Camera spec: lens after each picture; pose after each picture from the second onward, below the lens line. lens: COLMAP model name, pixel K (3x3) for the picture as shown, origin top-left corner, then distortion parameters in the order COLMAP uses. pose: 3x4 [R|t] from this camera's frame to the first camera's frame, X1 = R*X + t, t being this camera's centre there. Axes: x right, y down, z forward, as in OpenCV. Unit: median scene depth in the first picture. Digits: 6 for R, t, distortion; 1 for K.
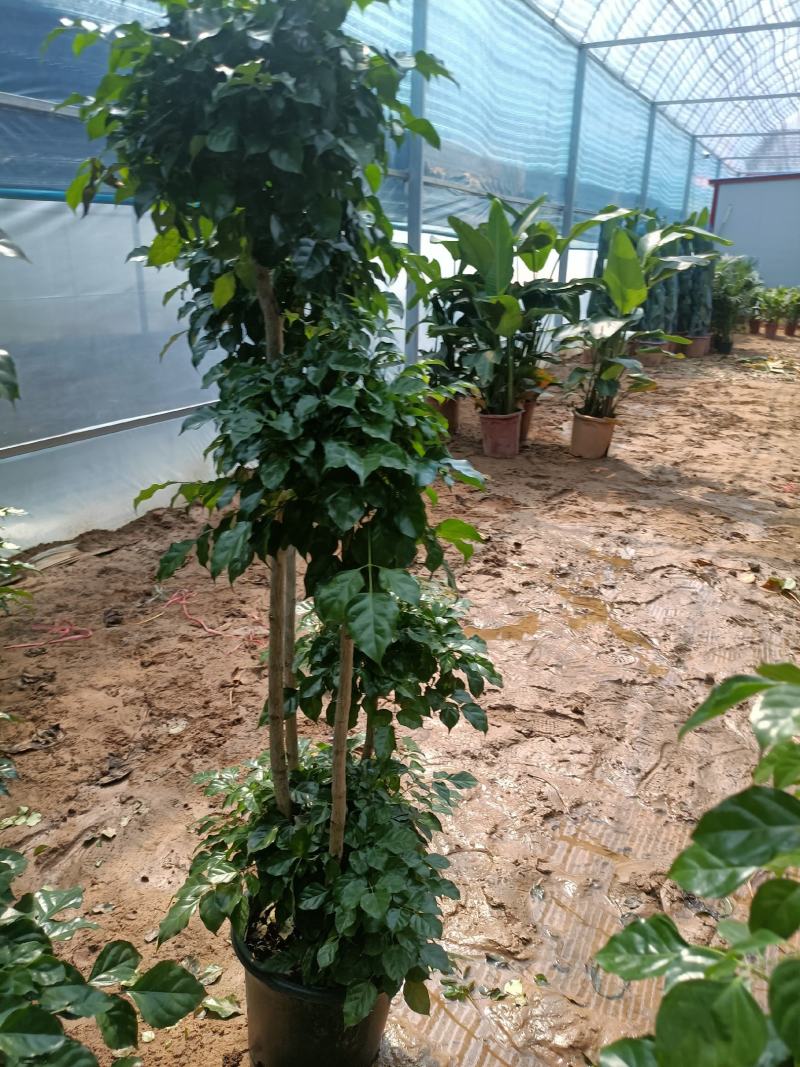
lens RADIAL K [[813.3, 0, 402.5], [0, 813.3, 531.3], [0, 0, 1]] dist [0.005584, 0.007041]
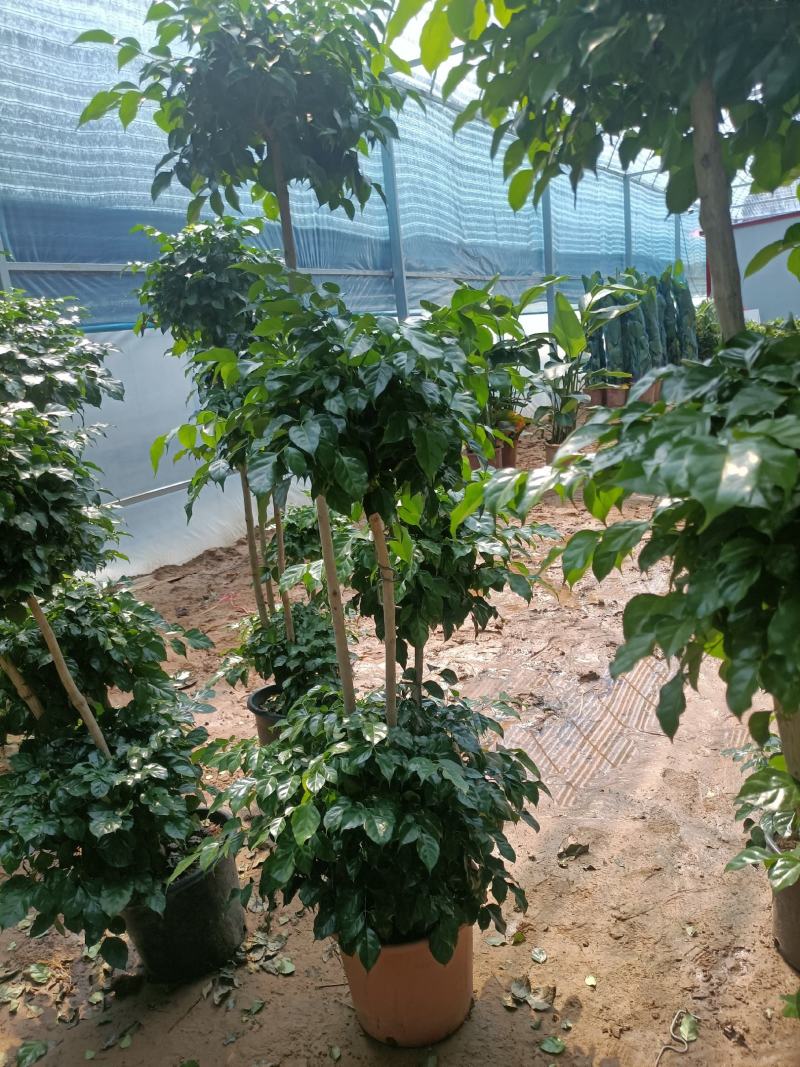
lens RADIAL K [[813.3, 0, 395.1], [0, 813.3, 533.9], [0, 0, 1]] dist [0.005584, 0.007041]
pose [[0.990155, -0.110120, -0.086411, 0.134782], [0.101613, 0.990050, -0.097345, 0.136198], [0.096270, 0.087606, 0.991492, -0.343382]]
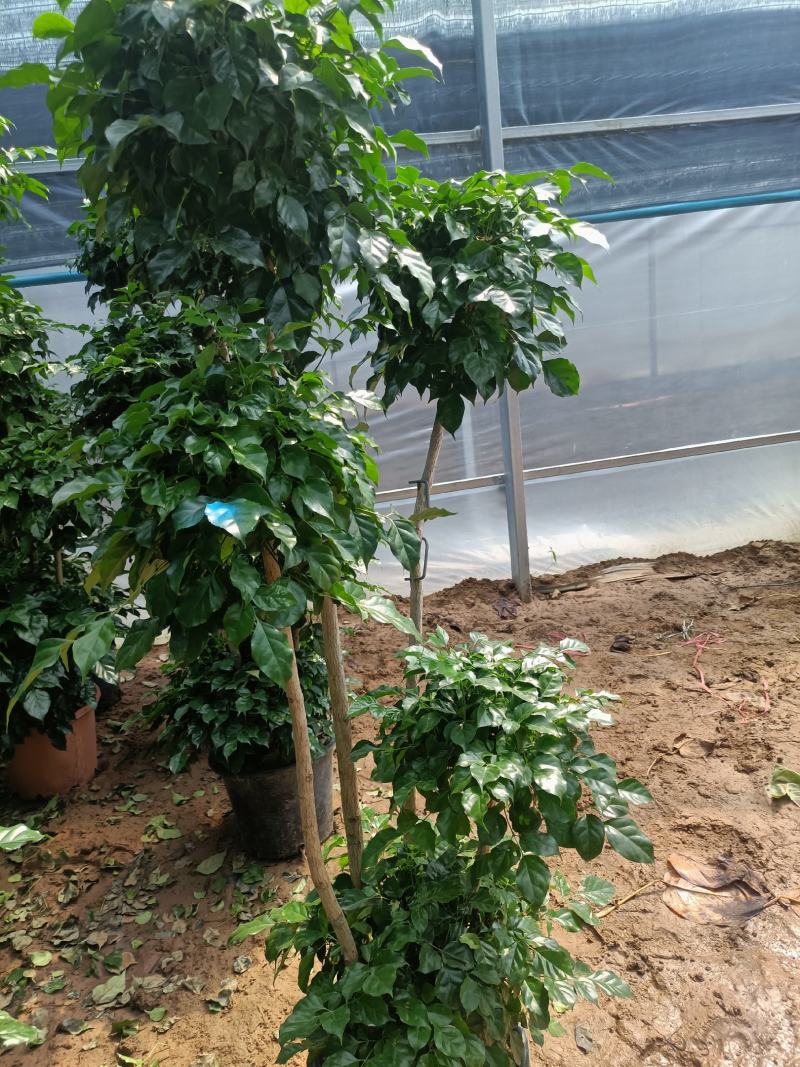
lens RADIAL K [[813.3, 0, 395.5], [0, 813.3, 537.0], [0, 0, 1]] dist [0.005584, 0.007041]
pose [[0.586891, 0.138944, -0.797655, 0.222758], [-0.144313, 0.987342, 0.065805, -0.040849], [0.796701, 0.076492, 0.599513, 0.182959]]
